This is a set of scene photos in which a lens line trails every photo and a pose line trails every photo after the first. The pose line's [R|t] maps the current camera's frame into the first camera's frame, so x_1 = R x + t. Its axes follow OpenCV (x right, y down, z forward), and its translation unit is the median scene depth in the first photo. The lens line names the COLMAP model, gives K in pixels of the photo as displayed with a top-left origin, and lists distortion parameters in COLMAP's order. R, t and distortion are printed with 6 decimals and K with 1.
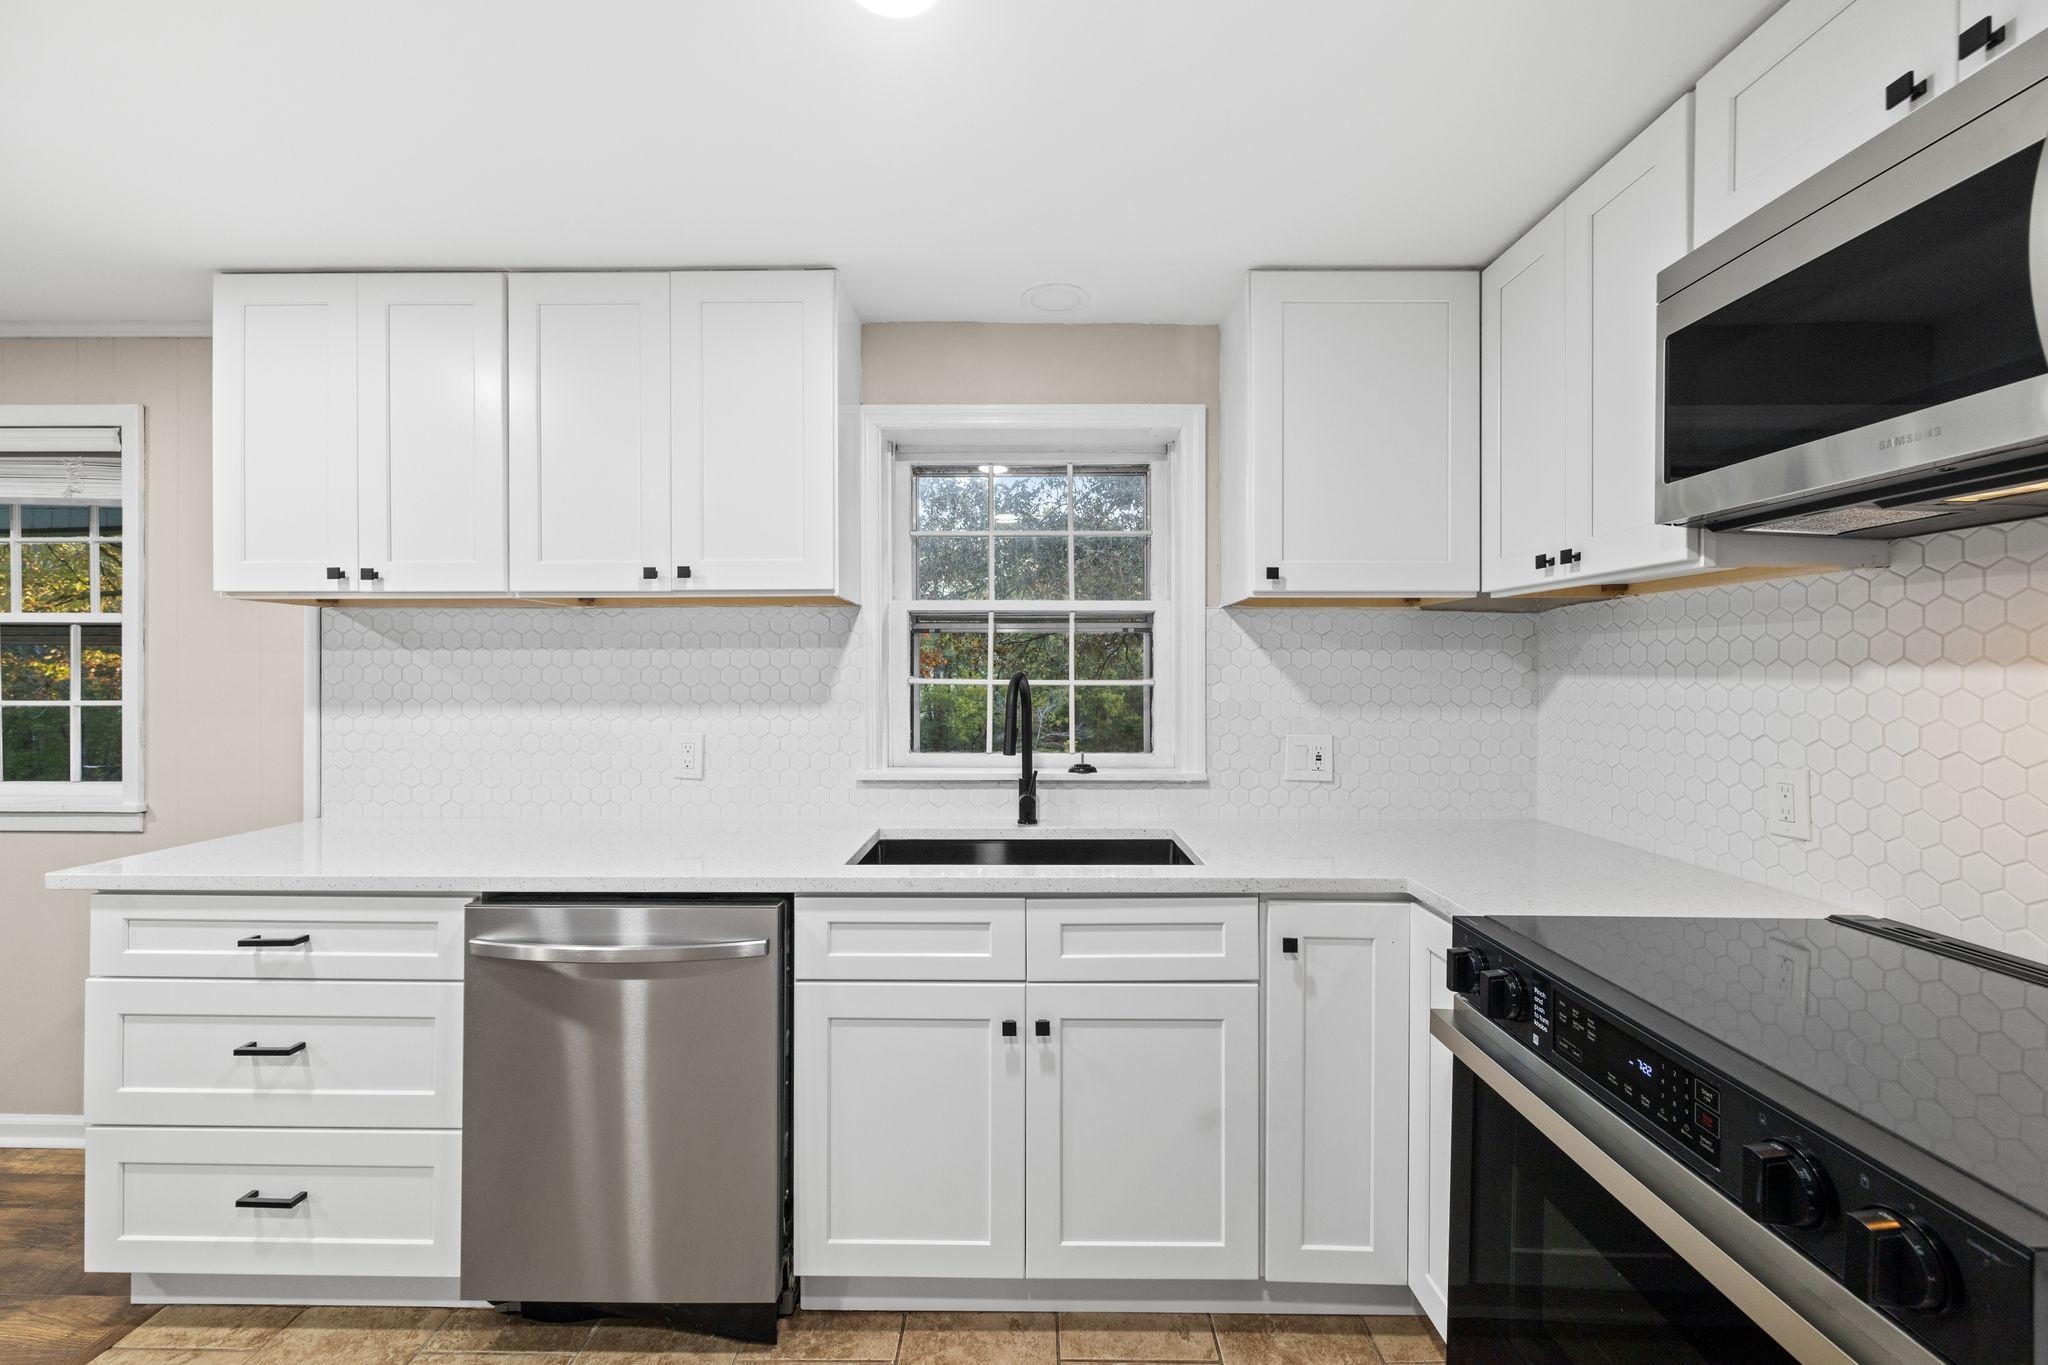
lens RADIAL K [[832.3, 0, 1039.1], [0, 832.3, 675.0], [0, 0, 1]] dist [-0.000469, -0.000381]
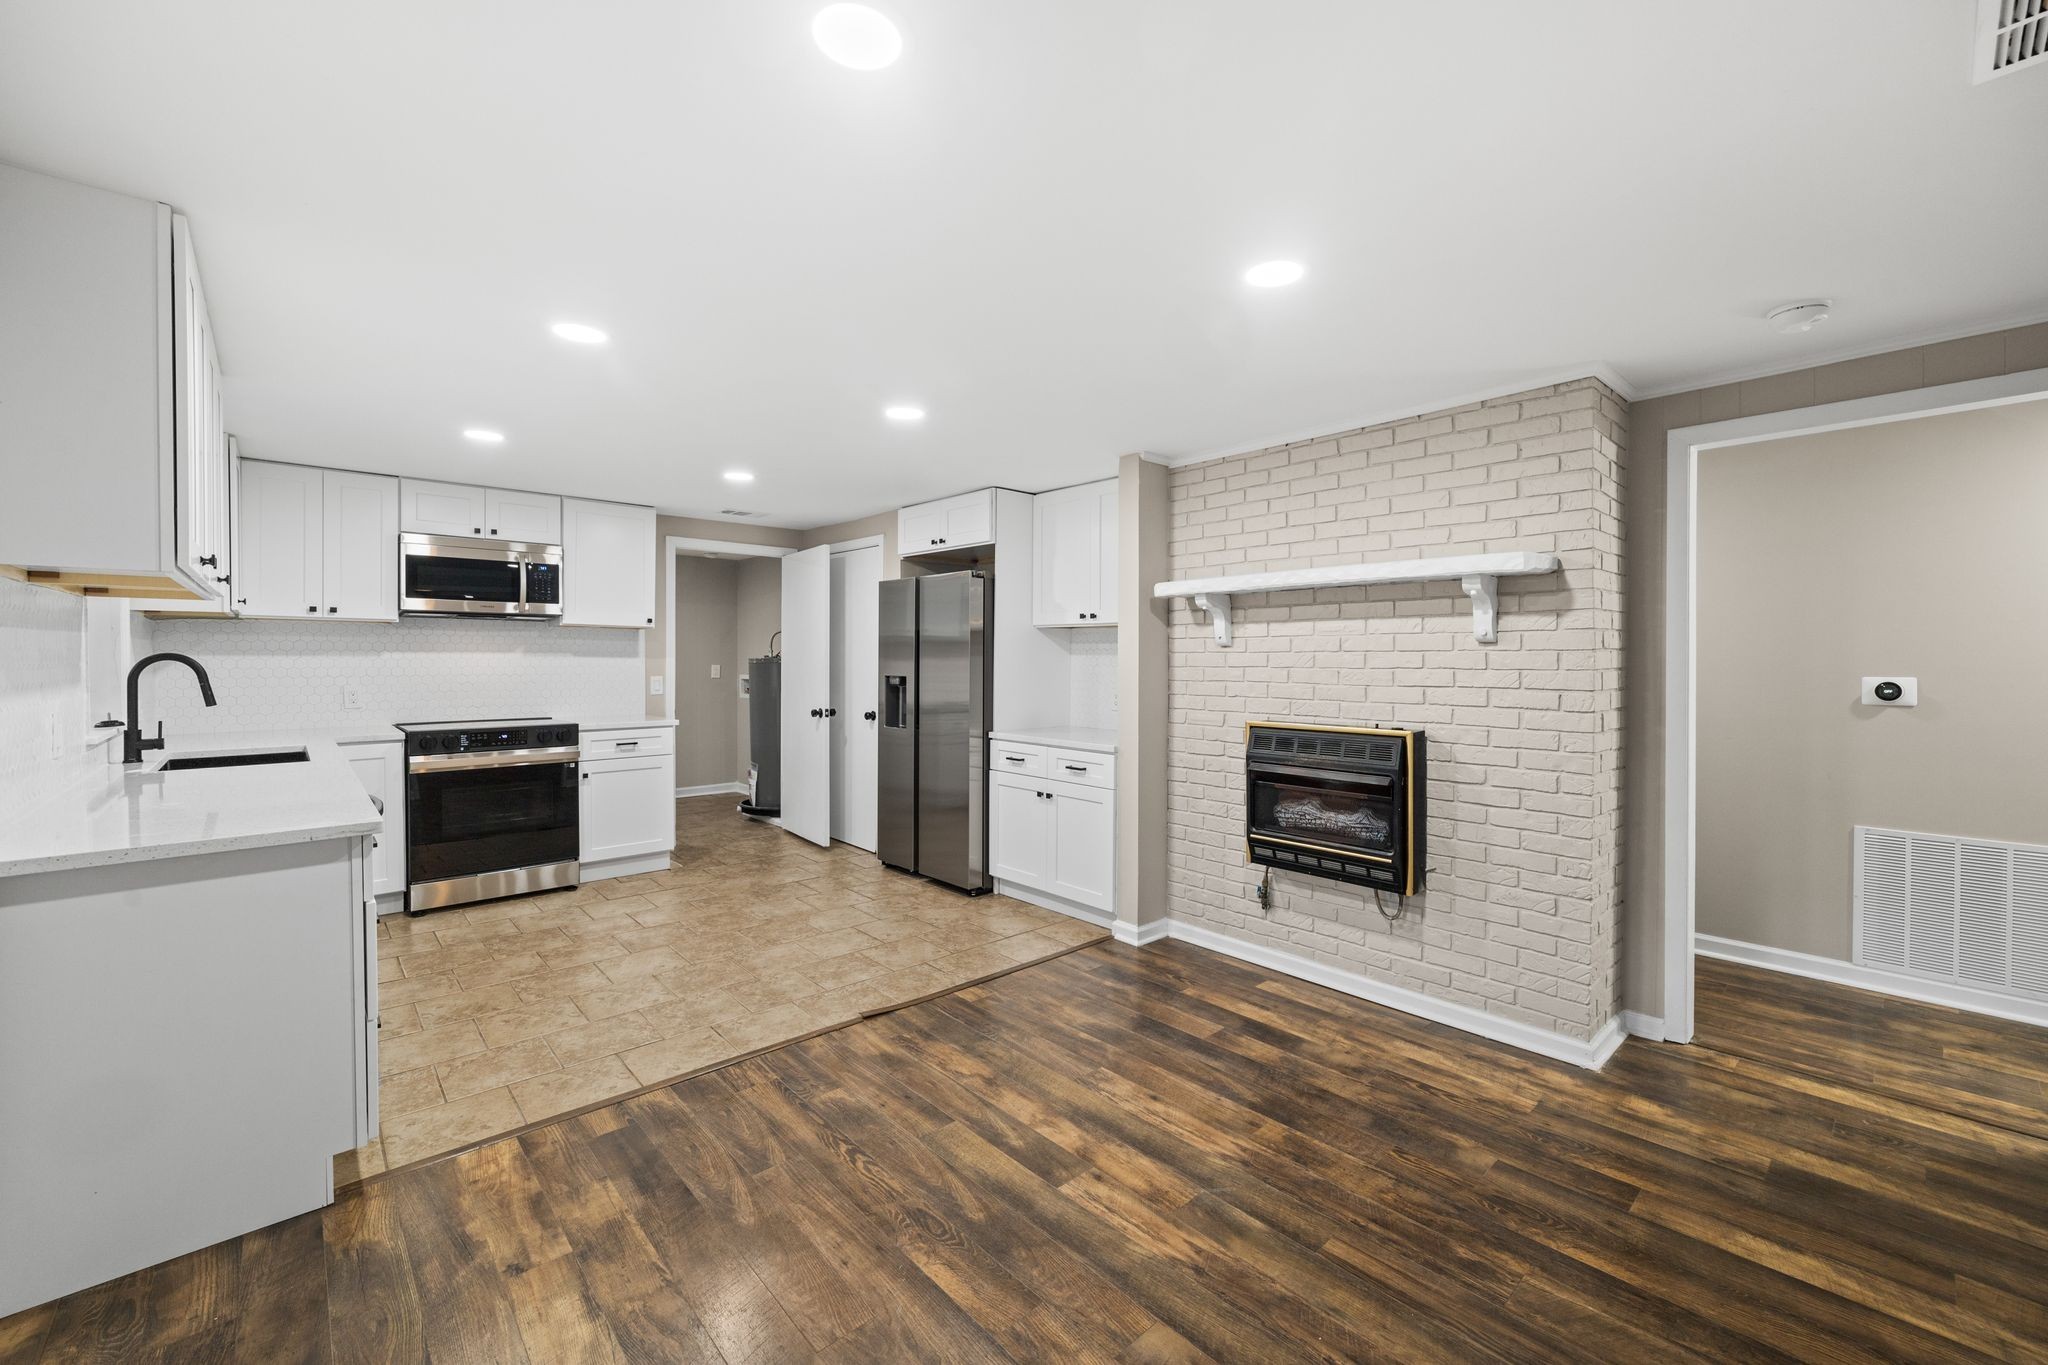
lens RADIAL K [[832.3, 0, 1029.5], [0, 832.3, 670.3], [0, 0, 1]] dist [-0.000469, -0.000381]
pose [[-0.674985, -0.015847, 0.737661, -2.290765], [-0.002148, 0.999807, 0.019514, -0.005204], [-0.737828, 0.011587, -0.674889, 0.938687]]
